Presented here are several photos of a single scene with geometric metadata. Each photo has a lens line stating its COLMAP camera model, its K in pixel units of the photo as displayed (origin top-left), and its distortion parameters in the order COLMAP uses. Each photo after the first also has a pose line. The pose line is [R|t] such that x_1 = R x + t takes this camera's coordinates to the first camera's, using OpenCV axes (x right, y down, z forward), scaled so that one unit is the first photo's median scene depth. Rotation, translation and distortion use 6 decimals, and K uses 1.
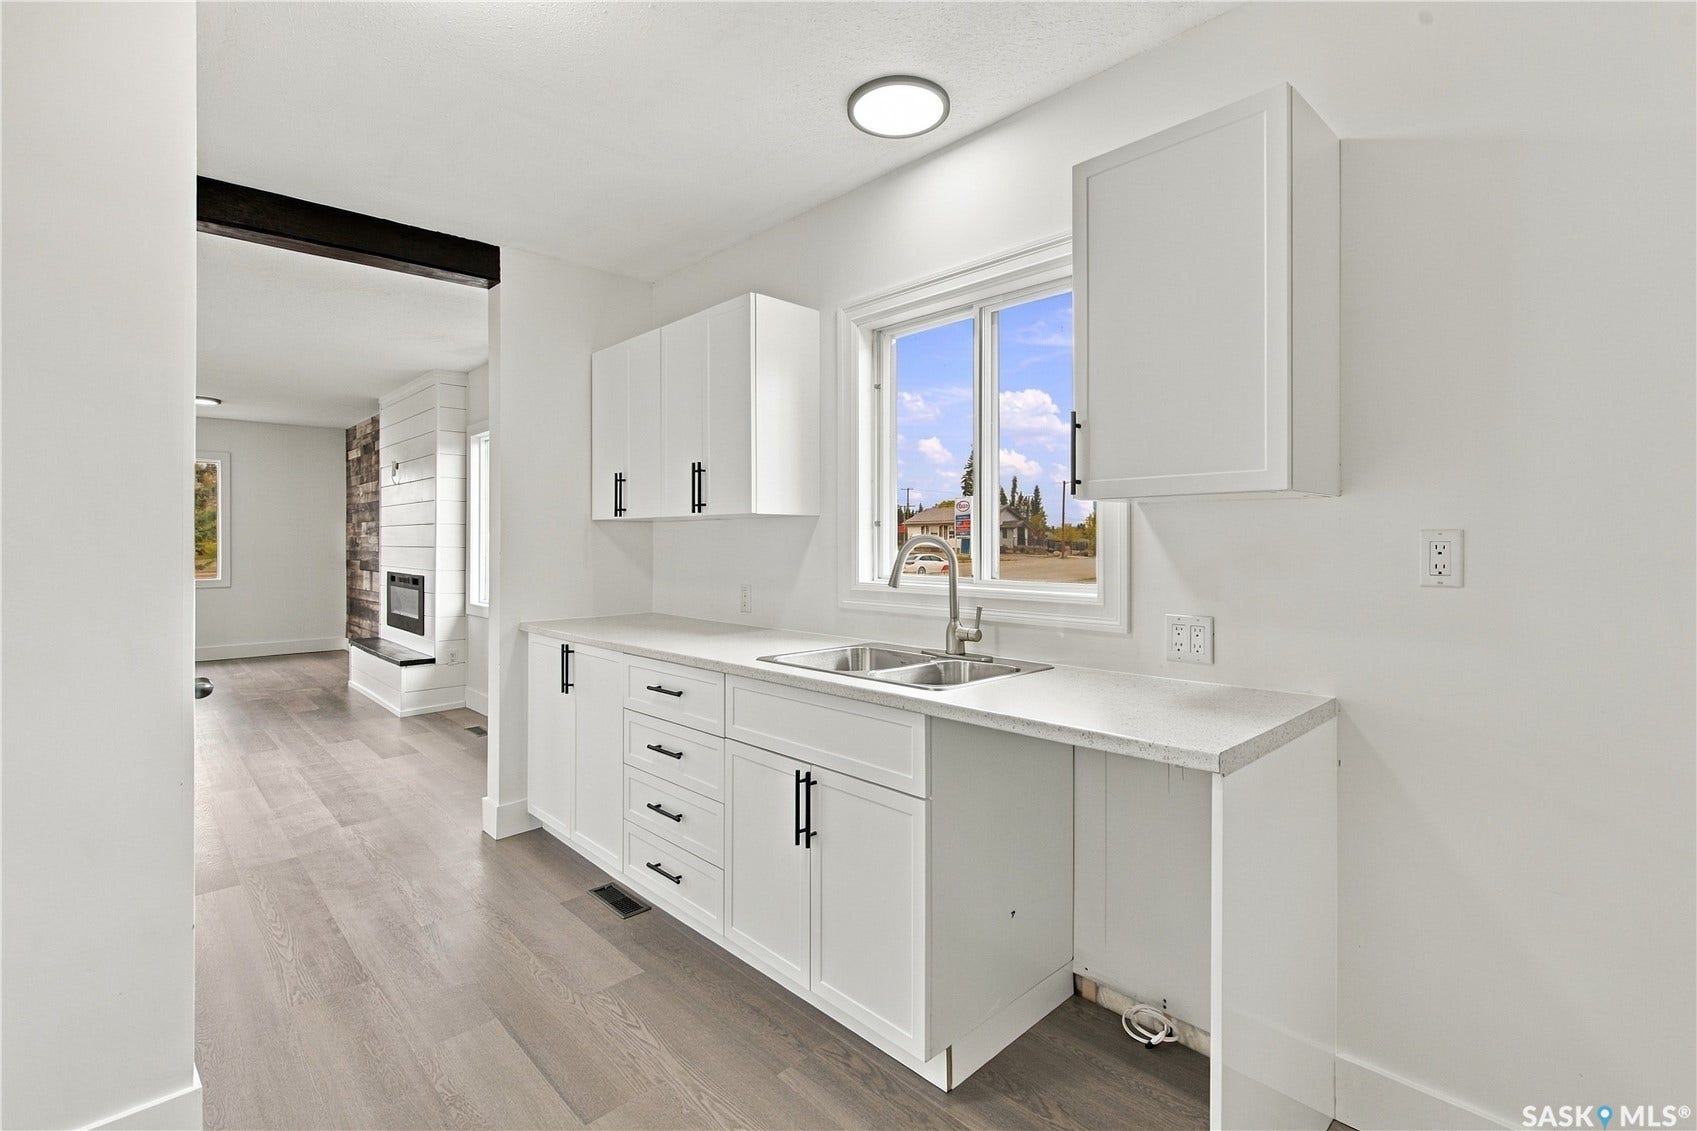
lens RADIAL K [[742.8, 0, 845.8], [0, 742.8, 557.1], [0, 0, 1]] dist [-0.000476, -0.000035]
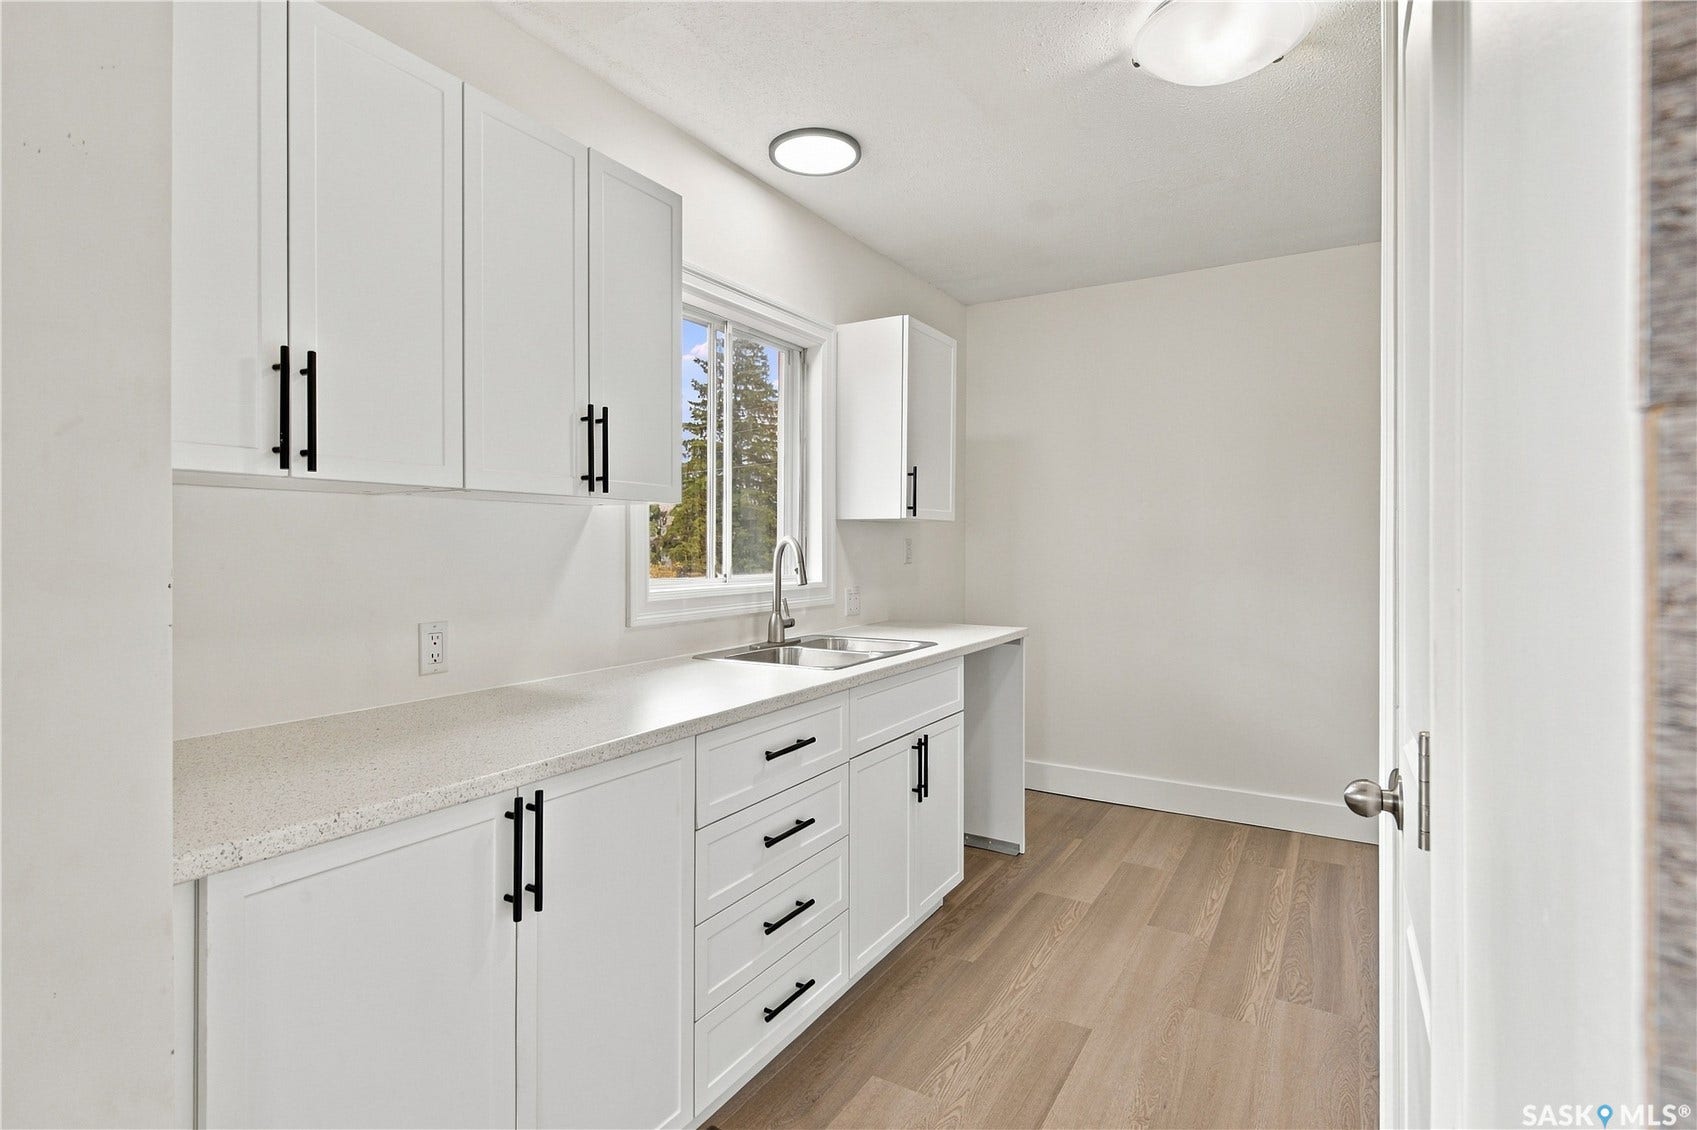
lens RADIAL K [[770.6, 0, 859.1], [0, 770.6, 548.5], [0, 0, 1]] dist [0.001033, 0.000027]
pose [[-0.223398, -0.009579, 0.974680, -1.038807], [0.007286, 0.999907, 0.011497, -0.026037], [-0.974700, 0.009670, -0.223308, 1.150026]]
